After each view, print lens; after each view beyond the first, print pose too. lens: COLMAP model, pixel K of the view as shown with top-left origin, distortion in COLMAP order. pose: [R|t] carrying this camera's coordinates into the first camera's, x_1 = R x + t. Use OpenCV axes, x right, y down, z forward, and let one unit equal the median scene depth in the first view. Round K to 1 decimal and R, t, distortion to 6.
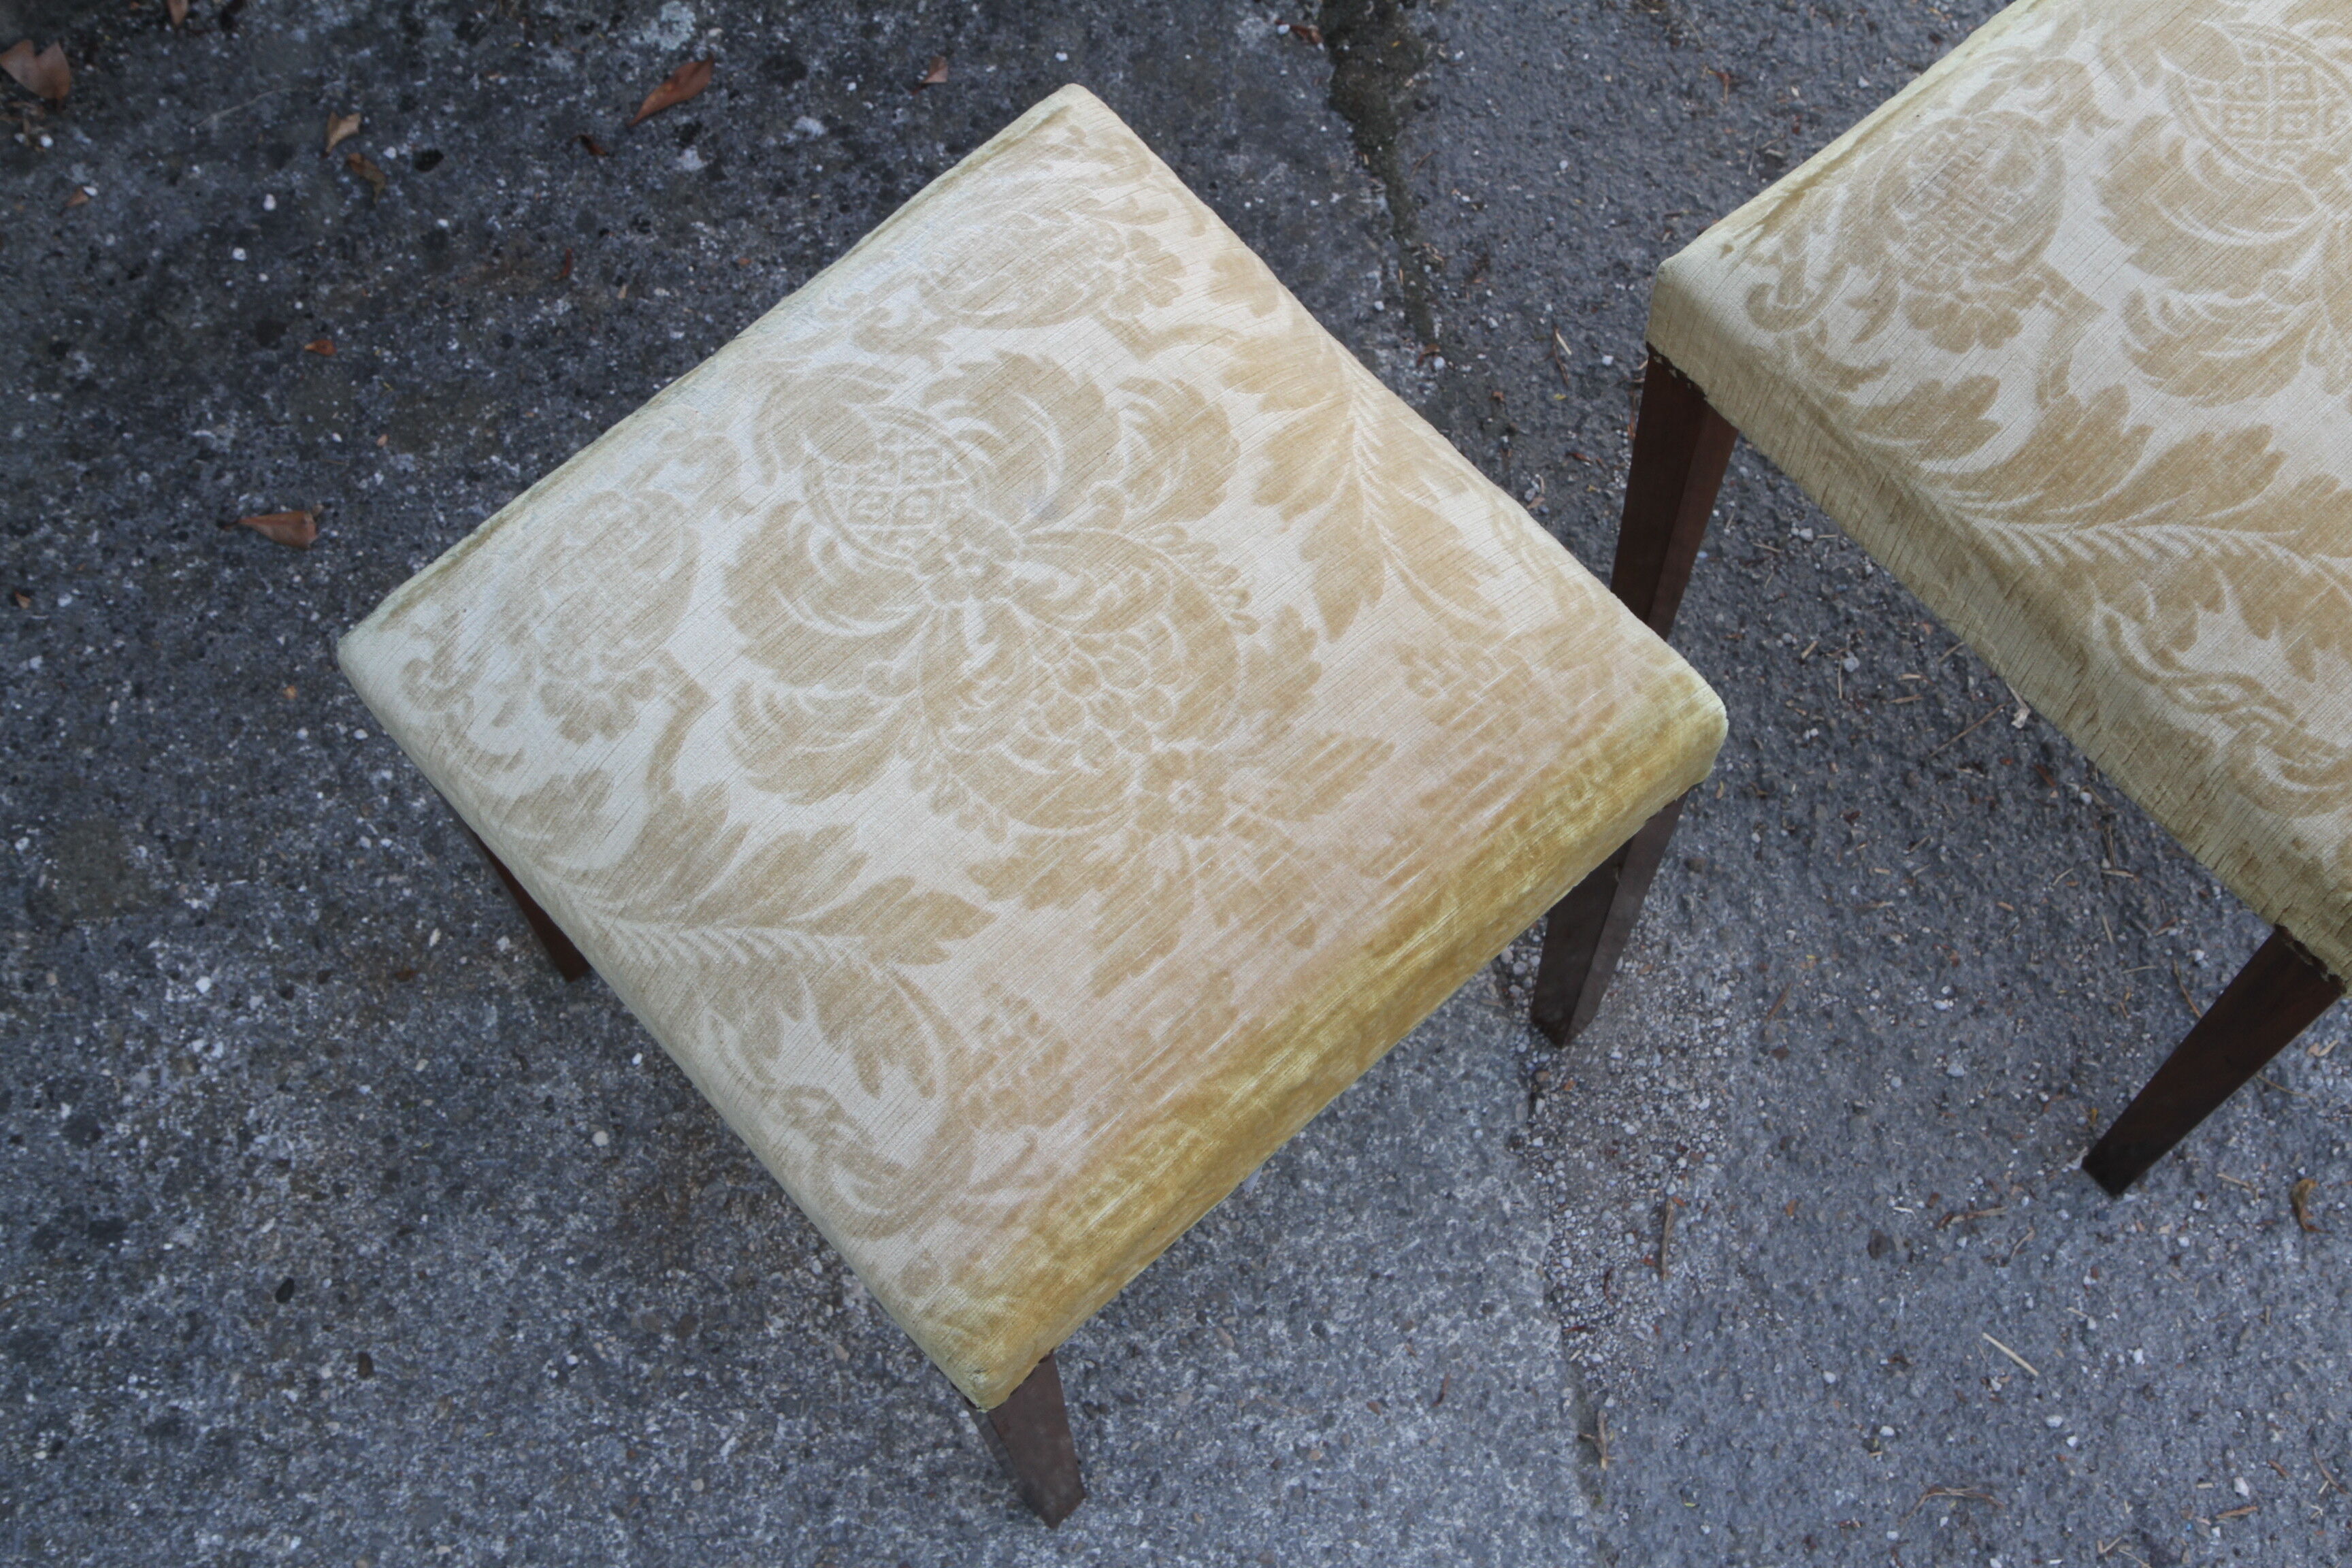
lens RADIAL K [[2929.2, 0, 1179.6], [0, 2929.2, 799.3], [0, 0, 1]] dist [0.049129, 0.175770]
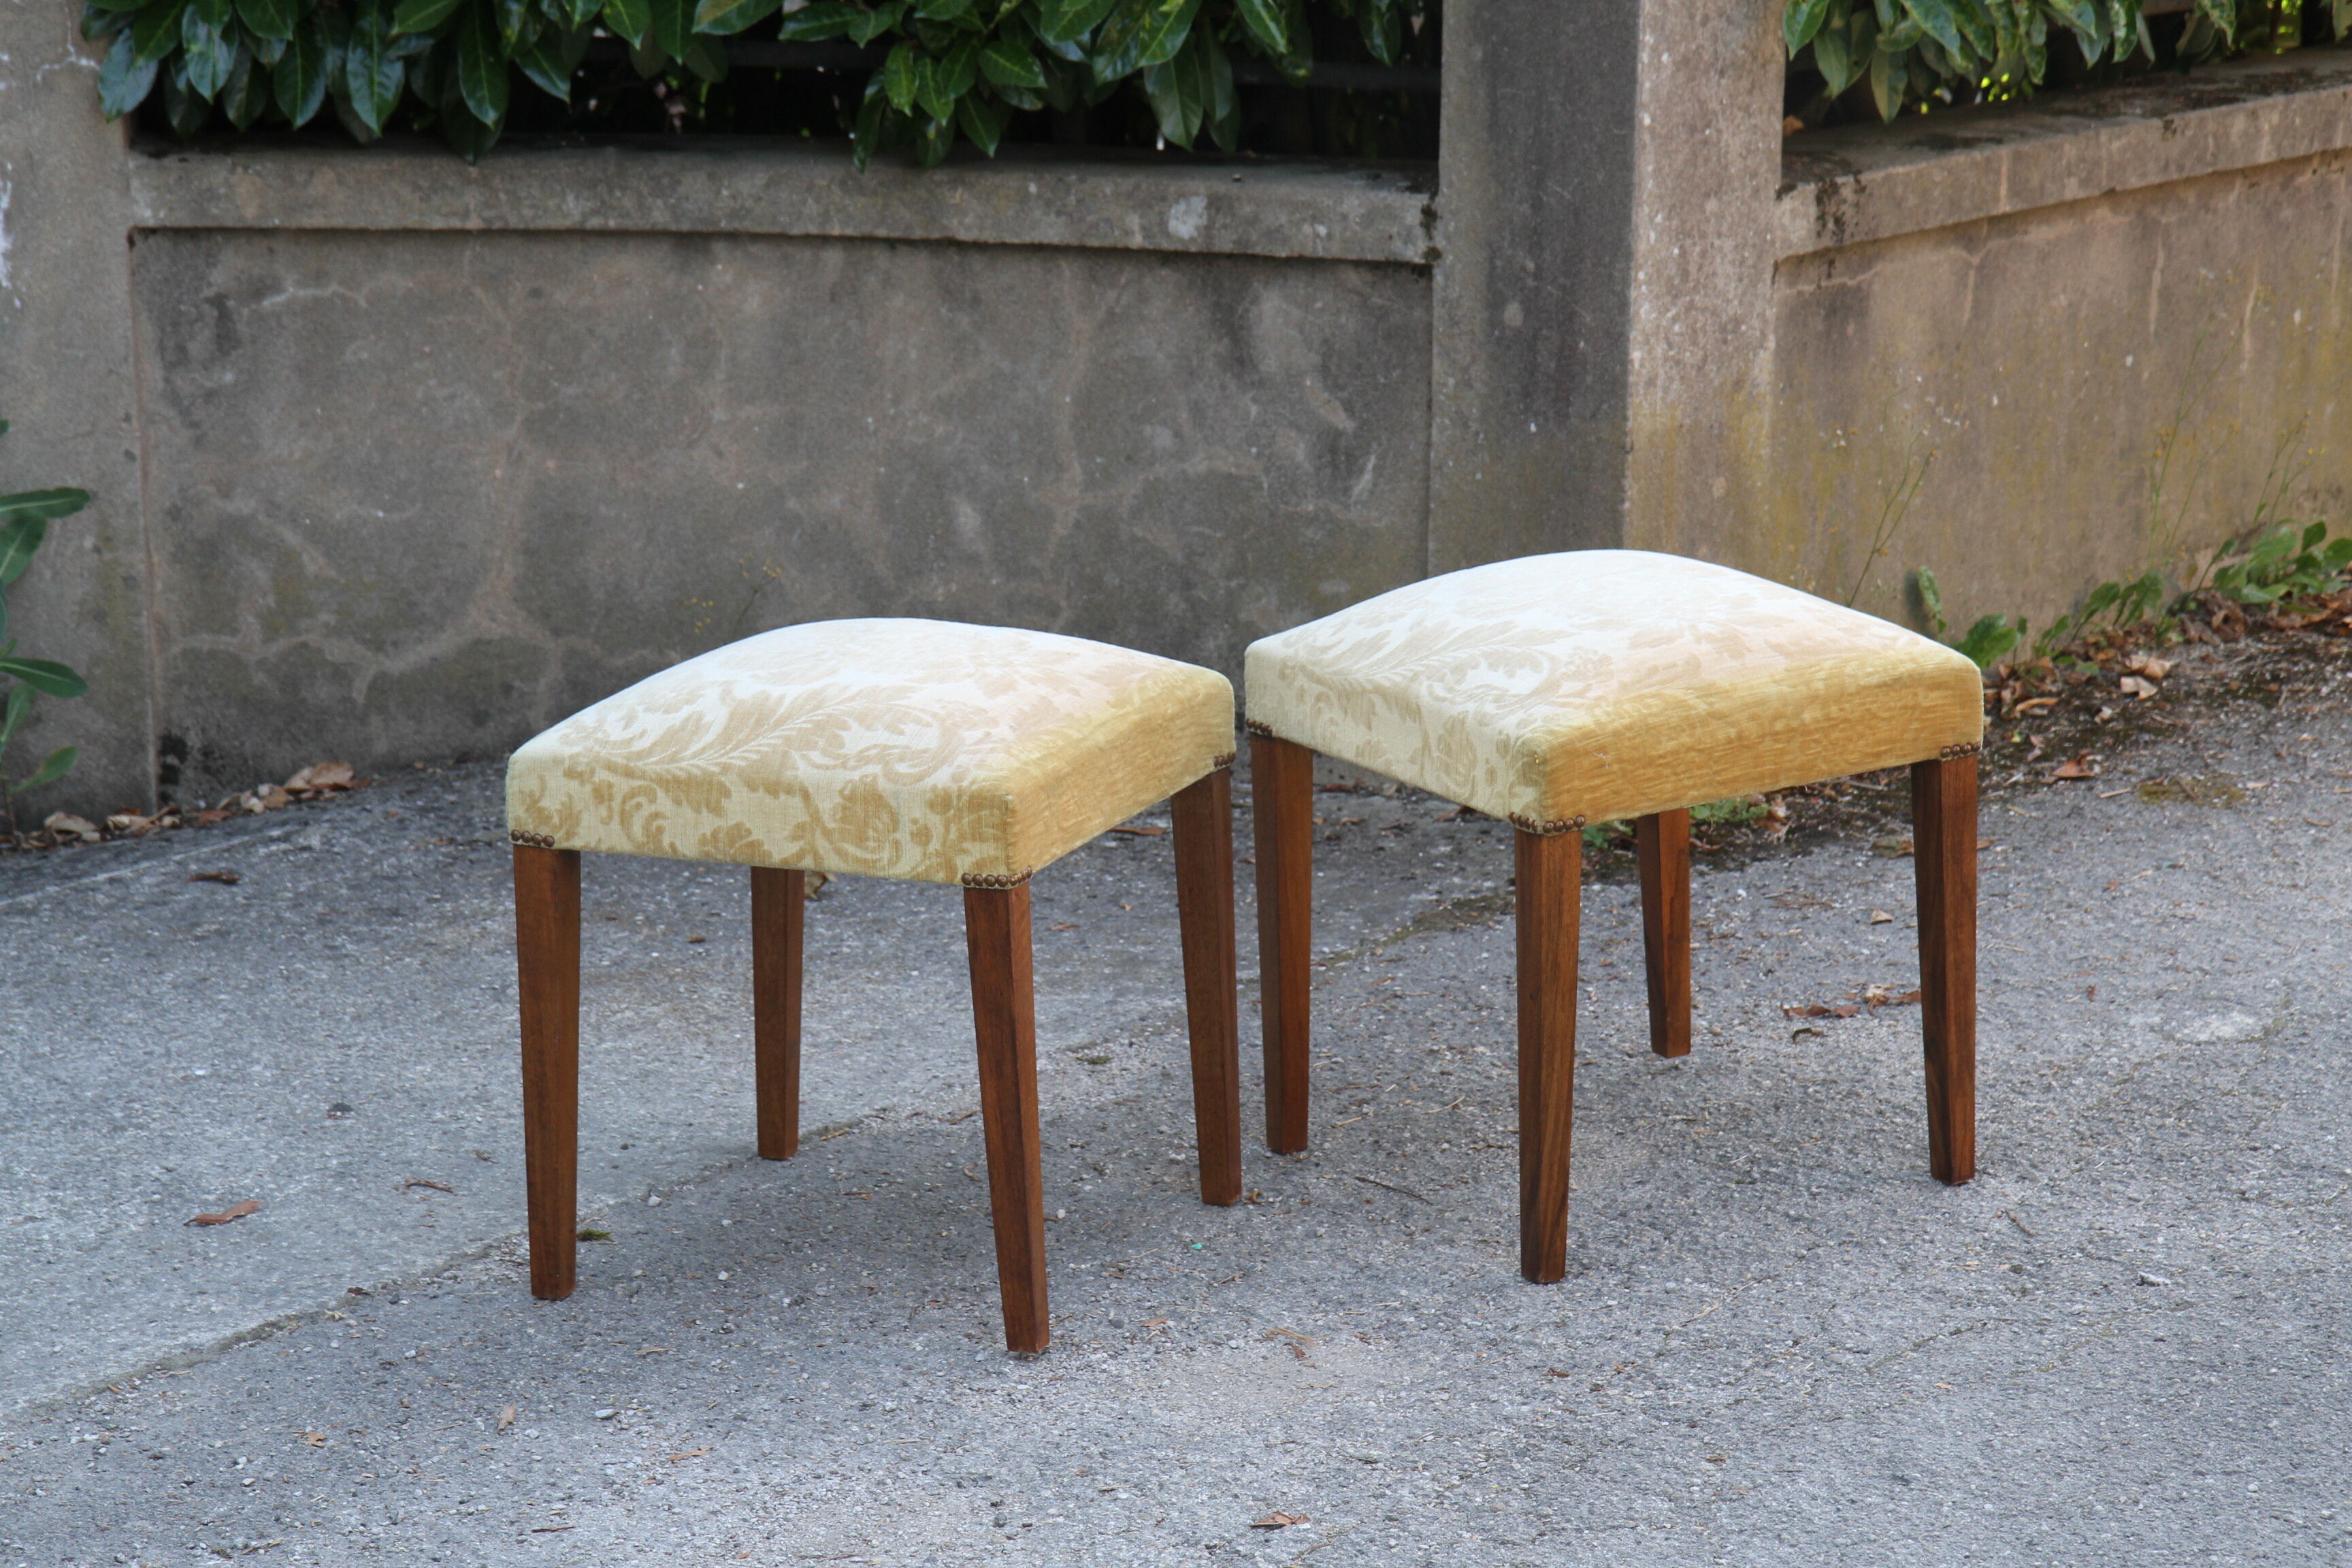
lens RADIAL K [[5563.1, 0, 1156.6], [0, 5563.1, 853.1], [0, 0, 1]] dist [0.290703, 0.795253]
pose [[0.674620, 0.228710, -0.701840, 2.310150], [-0.696969, 0.510547, -0.503564, 1.513035], [0.243152, 0.828875, 0.503829, -0.613937]]
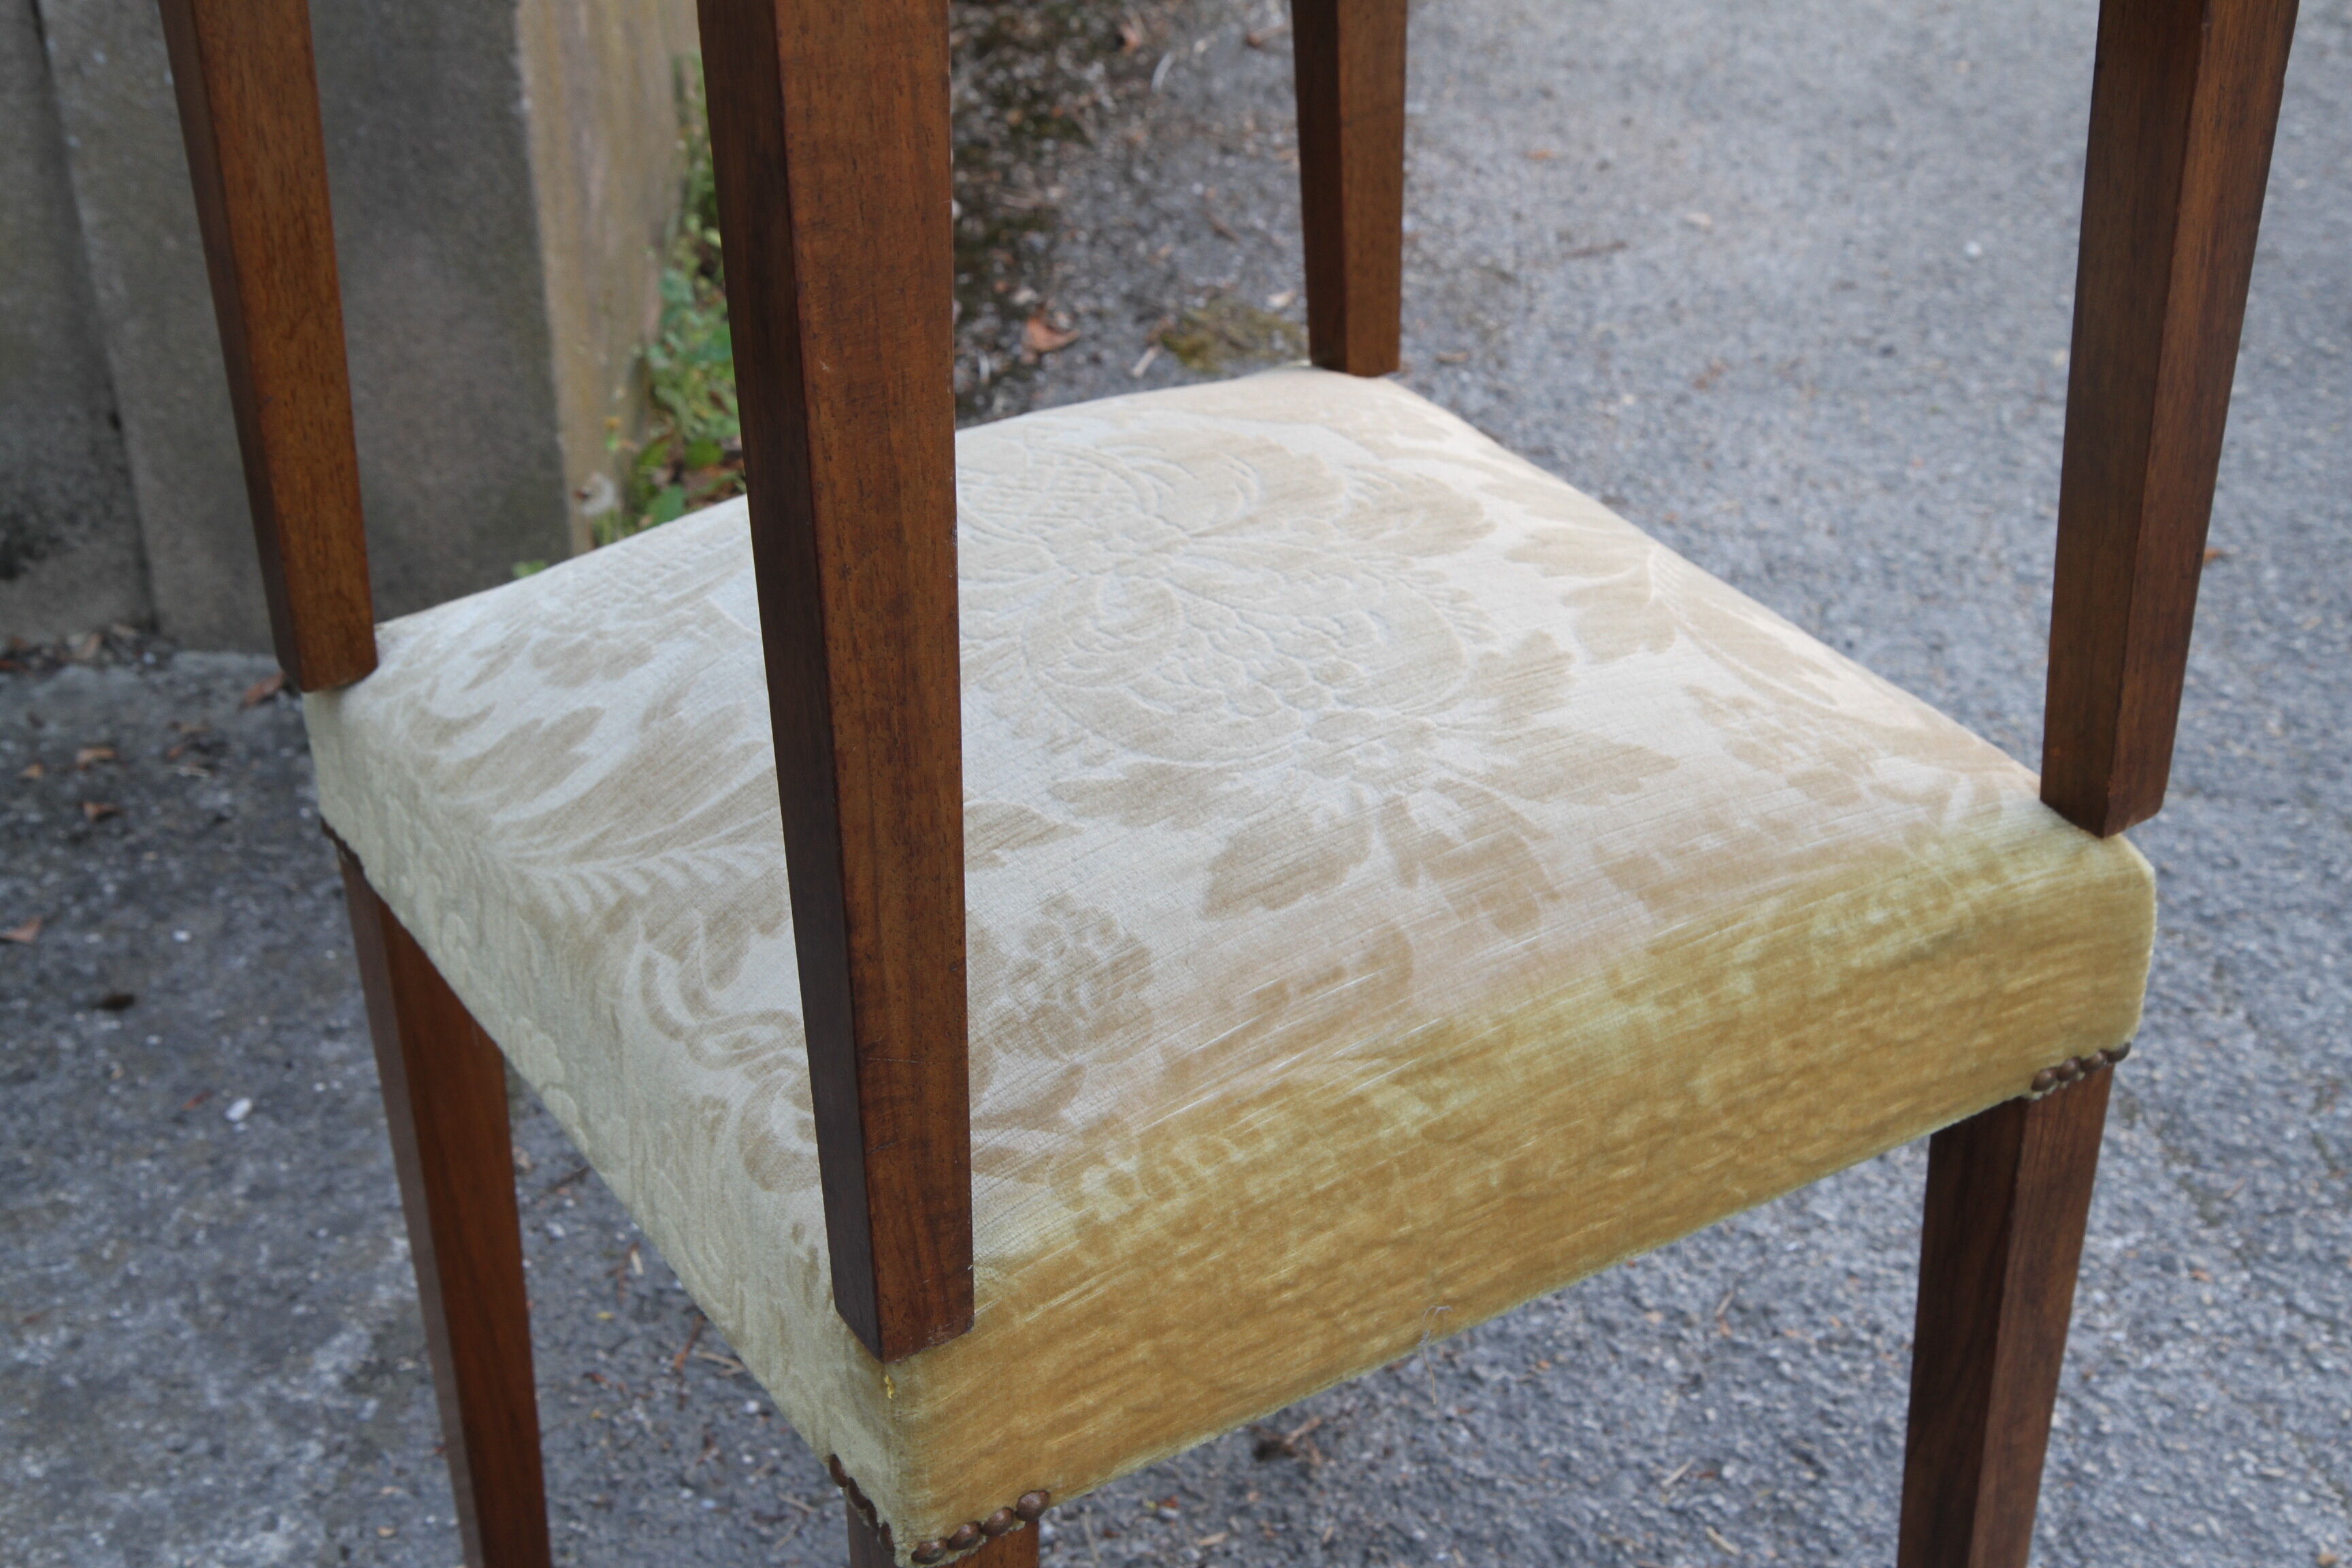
lens RADIAL K [[3271.8, 0, 1174.5], [0, 3271.8, 805.7], [0, 0, 1]] dist [0.079752, 0.192333]
pose [[0.985982, 0.126112, -0.109248, 0.381913], [-0.166486, 0.786889, -0.594212, 0.254913], [0.011029, 0.604071, 0.796854, 0.291253]]
